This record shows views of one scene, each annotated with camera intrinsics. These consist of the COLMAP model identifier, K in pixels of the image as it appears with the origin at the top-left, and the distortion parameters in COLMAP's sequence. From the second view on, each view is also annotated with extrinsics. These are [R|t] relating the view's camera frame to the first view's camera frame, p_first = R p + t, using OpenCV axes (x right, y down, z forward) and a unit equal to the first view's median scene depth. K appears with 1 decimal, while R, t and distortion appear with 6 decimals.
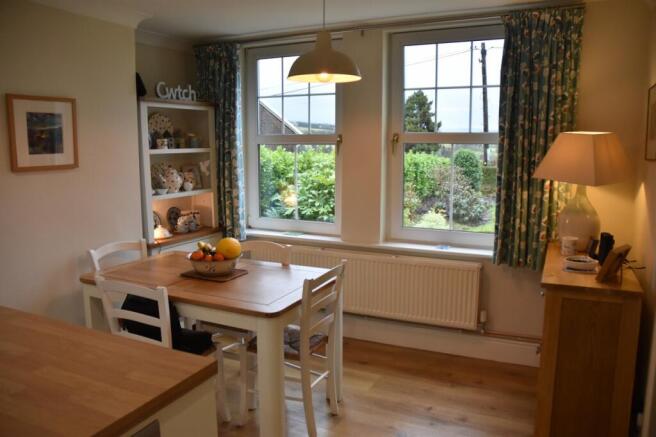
lens RADIAL K [[503.2, 0, 326.2], [0, 503.2, 219.5], [0, 0, 1]] dist [-0.110520, 0.045540]
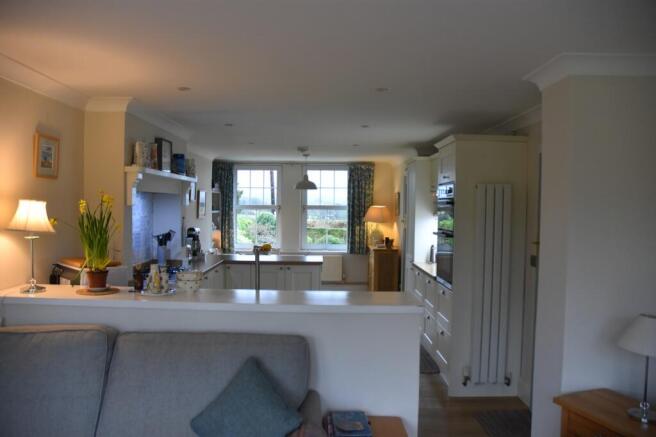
lens RADIAL K [[503.2, 0, 327.8], [0, 503.2, 218.9], [0, 0, 1]] dist [-0.110520, 0.045540]
pose [[0.898520, 0.011682, 0.438776, -1.017927], [0.052435, 0.989631, -0.133723, 0.274823], [-0.435788, 0.143160, 0.888591, -1.486519]]
